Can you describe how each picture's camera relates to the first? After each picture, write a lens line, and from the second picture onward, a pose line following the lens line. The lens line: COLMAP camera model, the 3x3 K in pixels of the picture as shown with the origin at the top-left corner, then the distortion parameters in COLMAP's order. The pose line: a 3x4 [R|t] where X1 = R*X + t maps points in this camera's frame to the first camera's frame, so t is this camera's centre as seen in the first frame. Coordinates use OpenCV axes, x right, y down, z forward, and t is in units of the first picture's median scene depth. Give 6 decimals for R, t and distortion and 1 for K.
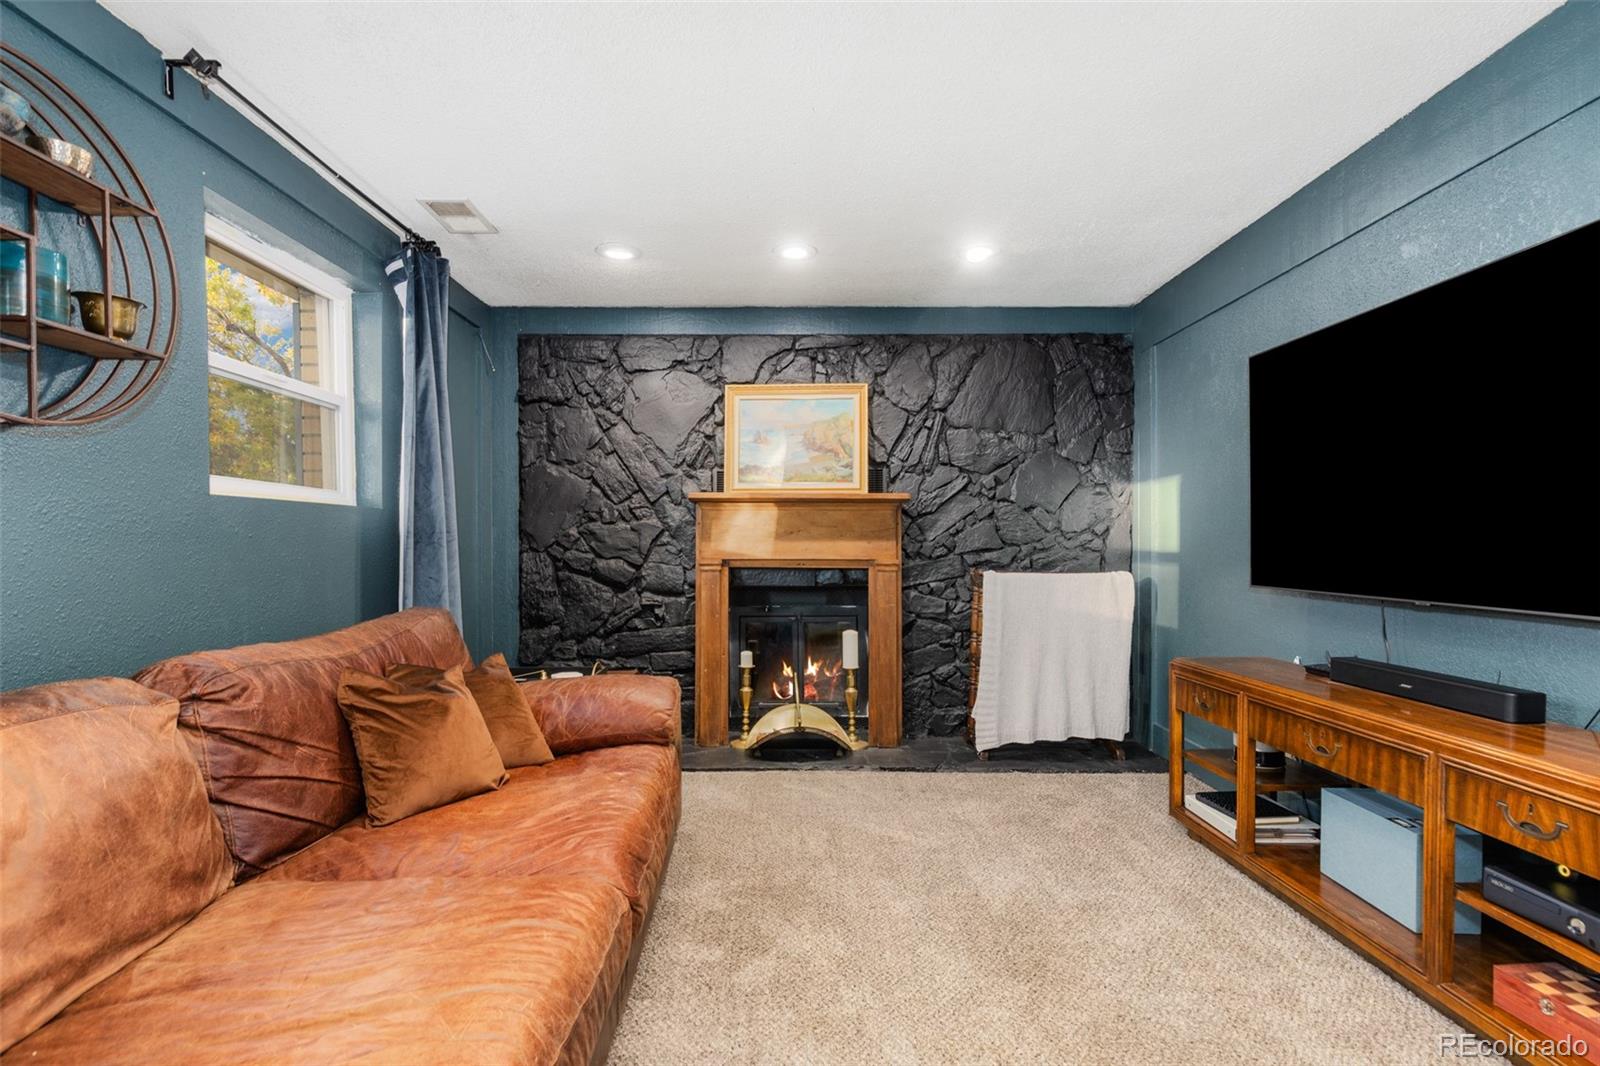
lens RADIAL K [[730.2, 0, 801.4], [0, 730.2, 567.7], [0, 0, 1]] dist [0.009982, -0.001498]
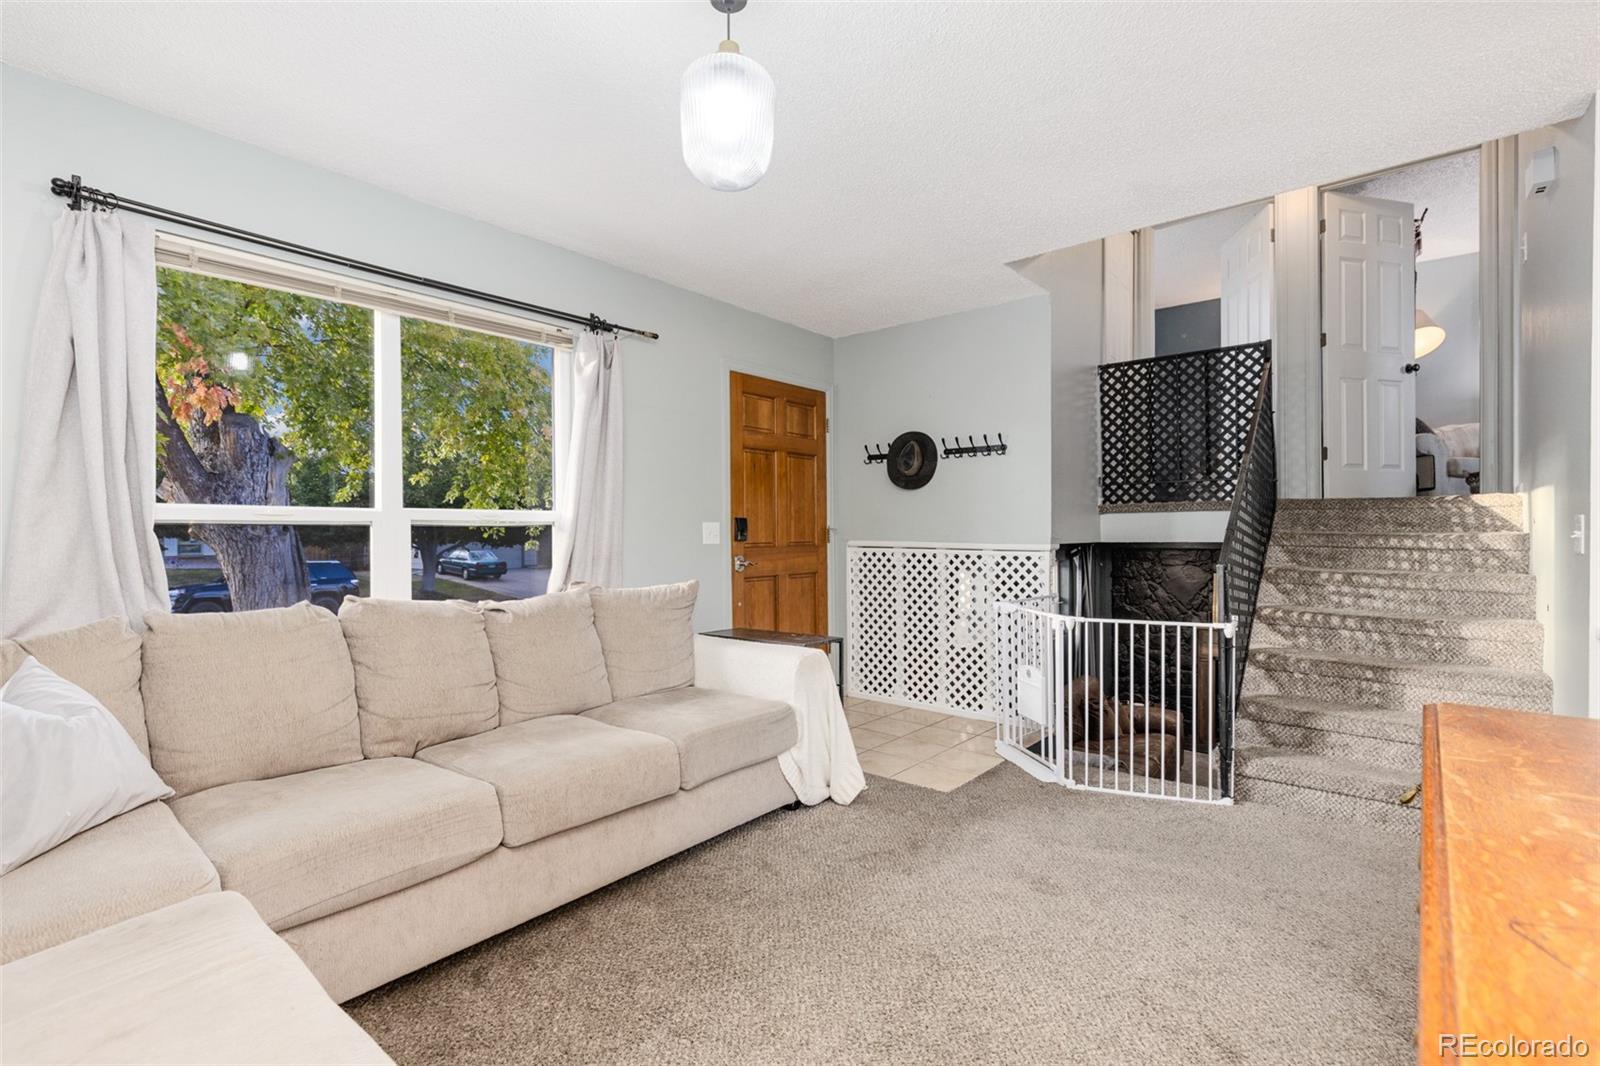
lens RADIAL K [[730.2, 0, 802.5], [0, 730.2, 534.4], [0, 0, 1]] dist [0.009982, -0.001498]
pose [[0.763449, 0.000296, -0.645868, 0.386550], [-0.008523, 0.999917, -0.009617, -0.362345], [0.645812, 0.012846, 0.763388, -1.510000]]
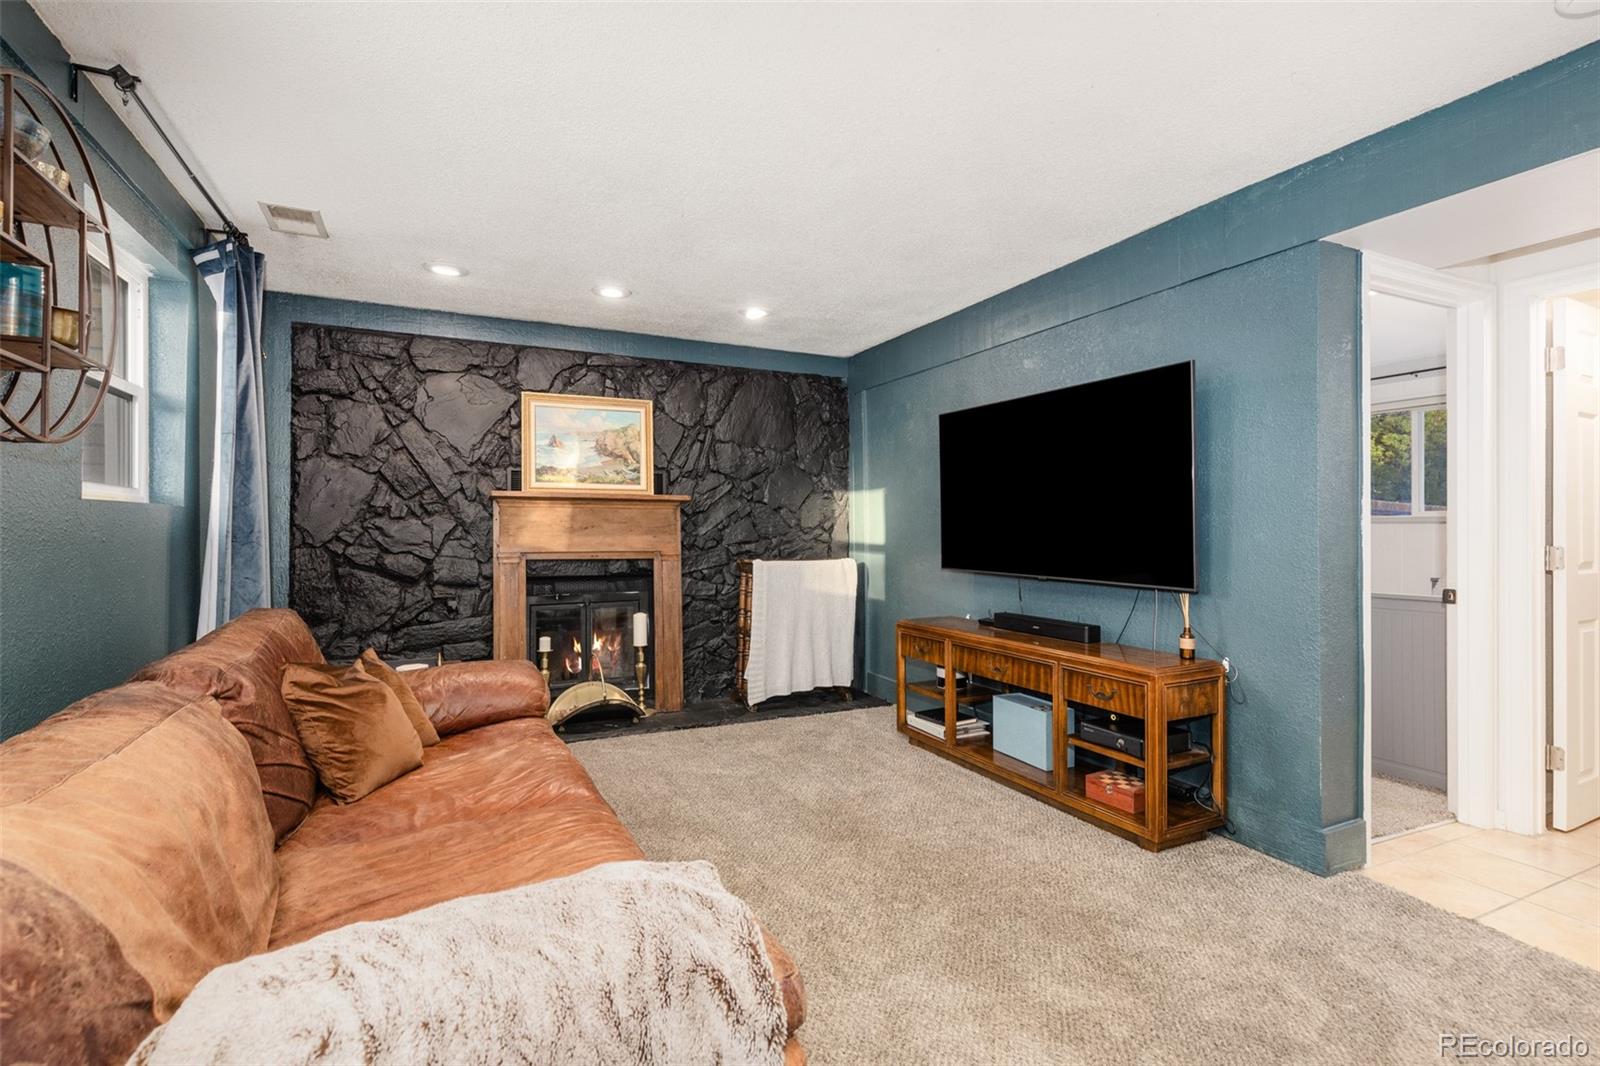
lens RADIAL K [[730.2, 0, 788.3], [0, 730.2, 531.3], [0, 0, 1]] dist [0.009982, -0.001498]
pose [[0.905604, -0.000468, 0.424124, -0.225198], [0.011587, 0.999653, -0.023639, -0.014264], [-0.423966, 0.026322, 0.905295, -0.157389]]
